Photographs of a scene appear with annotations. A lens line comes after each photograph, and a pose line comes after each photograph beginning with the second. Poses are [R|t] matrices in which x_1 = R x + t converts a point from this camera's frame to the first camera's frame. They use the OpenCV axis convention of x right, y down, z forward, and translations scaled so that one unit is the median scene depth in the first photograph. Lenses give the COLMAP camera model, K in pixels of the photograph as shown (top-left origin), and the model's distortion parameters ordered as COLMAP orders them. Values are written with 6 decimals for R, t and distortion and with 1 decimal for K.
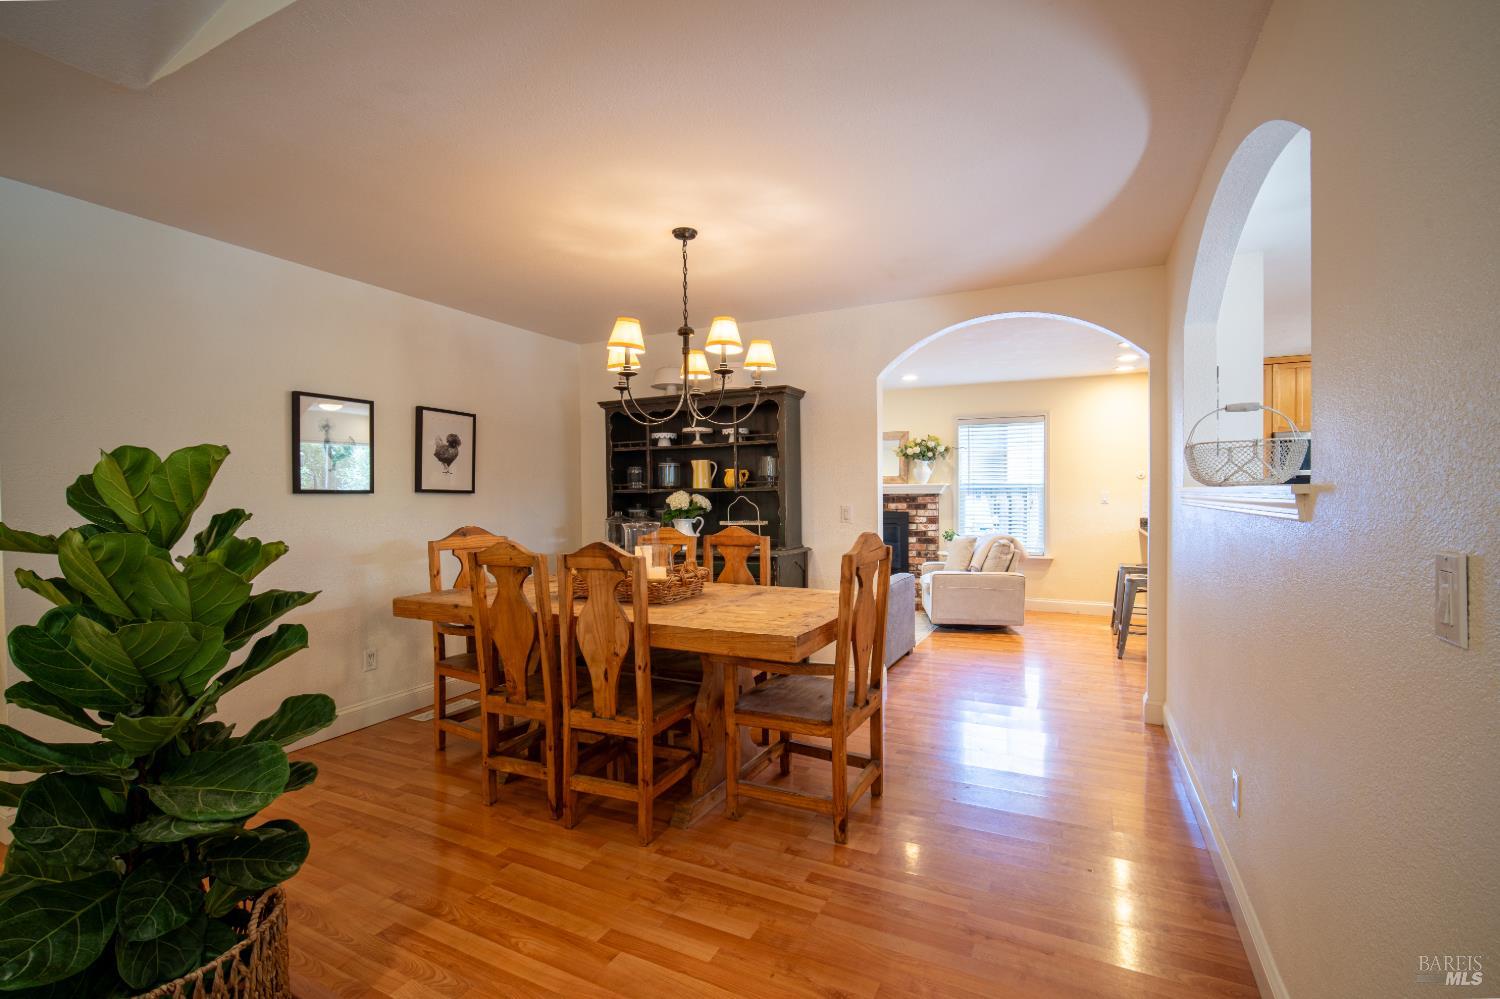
lens RADIAL K [[657.4, 0, 763.3], [0, 657.4, 508.7], [0, 0, 1]] dist [-0.011543, 0.003352]
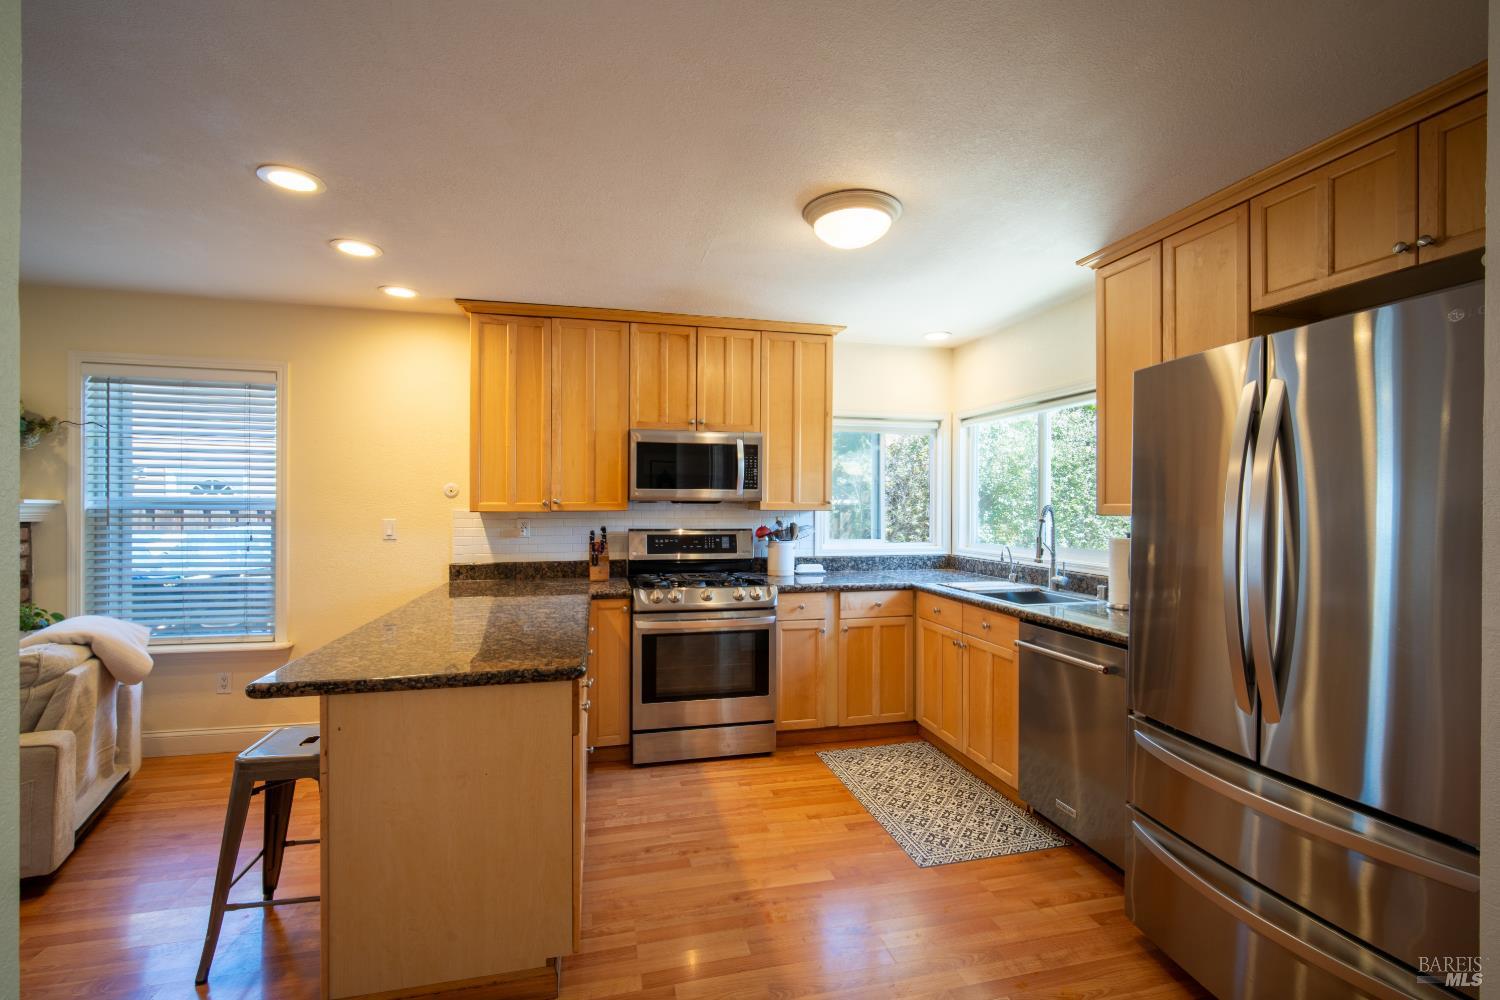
lens RADIAL K [[657.4, 0, 755.6], [0, 657.4, 506.0], [0, 0, 1]] dist [-0.011543, 0.003352]
pose [[0.767503, 0.004727, 0.641028, 0.373565], [0.007406, 0.999841, -0.016241, -0.022769], [-0.641002, 0.017213, 0.767346, 0.347214]]
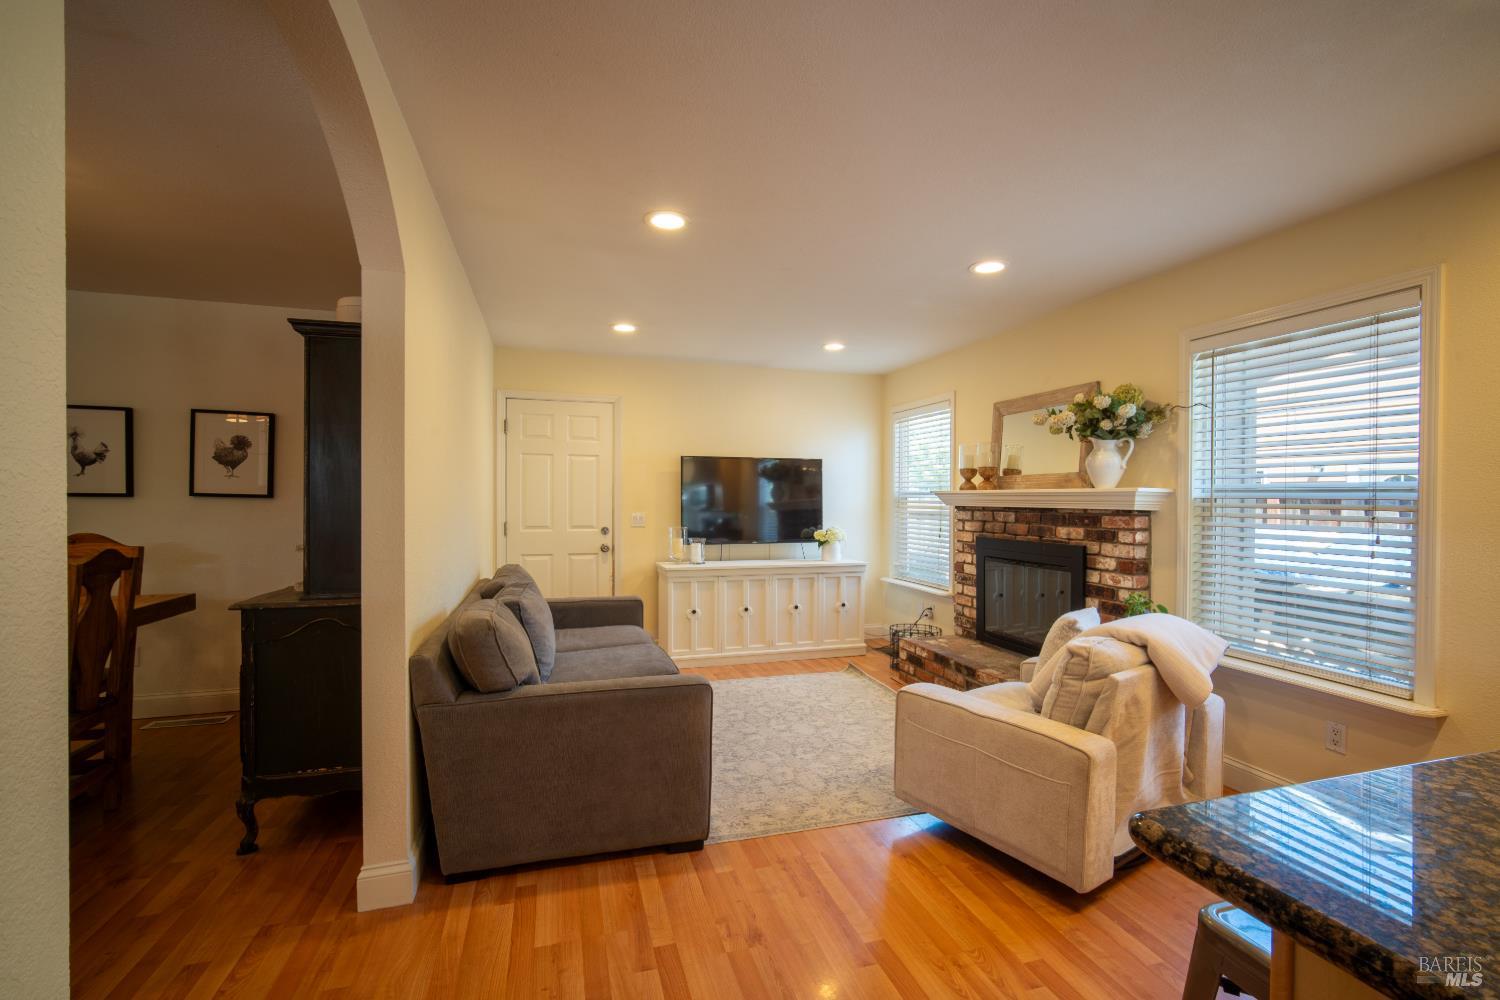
lens RADIAL K [[645.9, 0, 773.8], [0, 645.9, 505.5], [0, 0, 1]] dist [-0.006277, -0.000377]
pose [[0.691870, 0.015907, -0.721847, 0.422043], [-0.028804, 0.999570, -0.005580, -0.016309], [0.721447, 0.024652, 0.692031, 0.517746]]
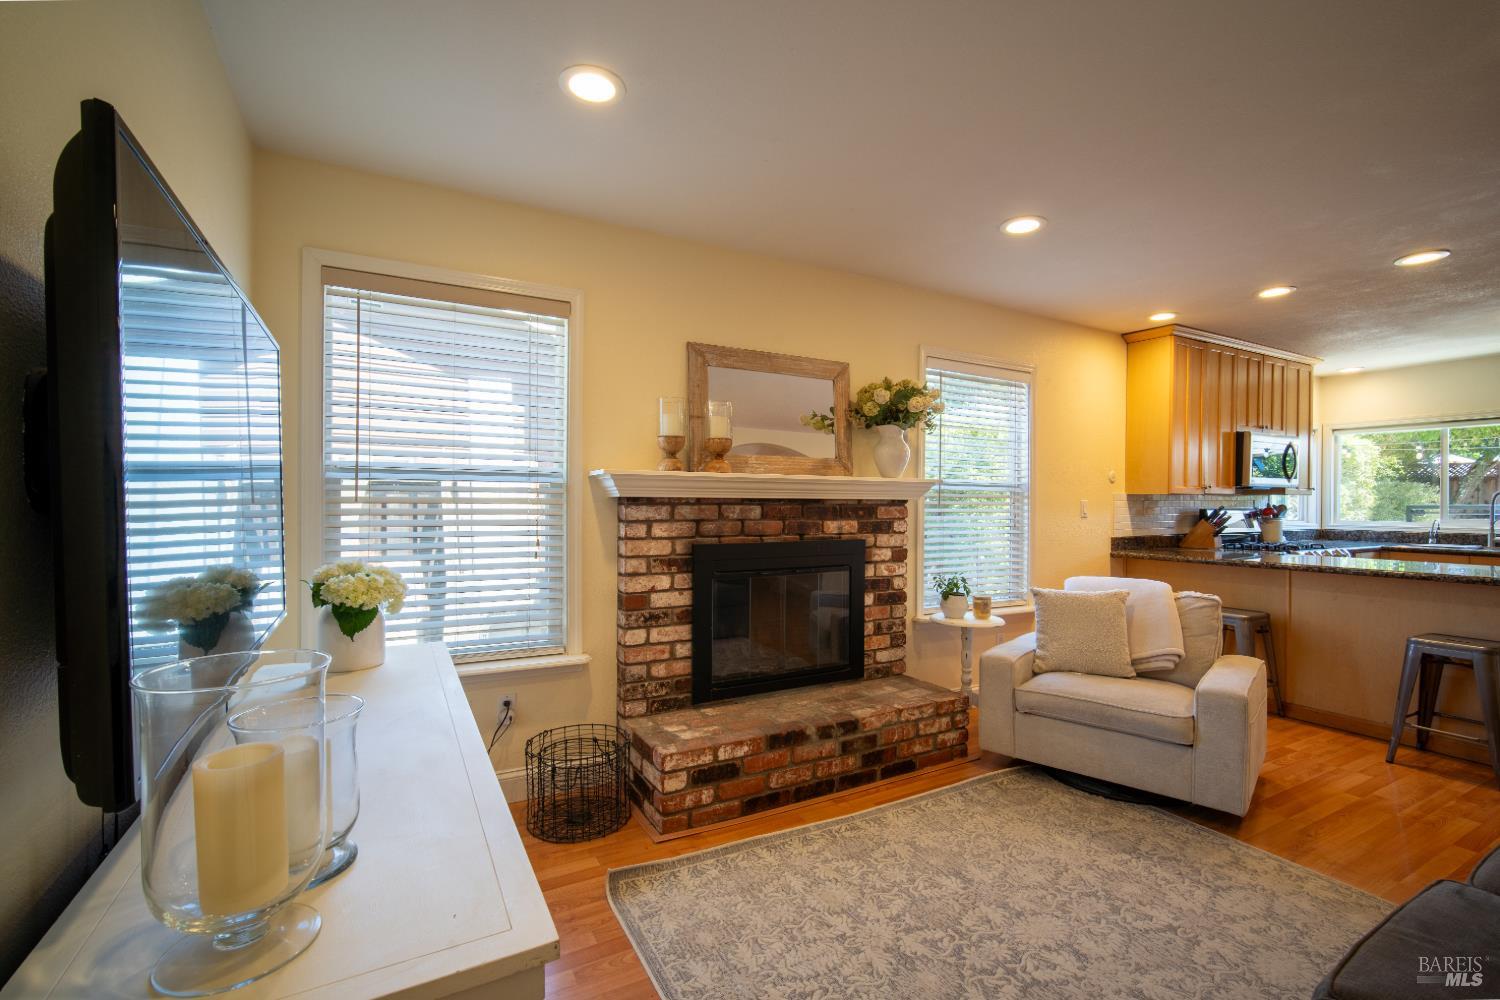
lens RADIAL K [[657.4, 0, 754.4], [0, 657.4, 508.8], [0, 0, 1]] dist [-0.011543, 0.003352]
pose [[0.588413, -0.003358, 0.808554, -0.200234], [0.010886, 0.999934, -0.003769, -0.015816], [-0.808487, 0.011019, 0.588410, 0.821673]]
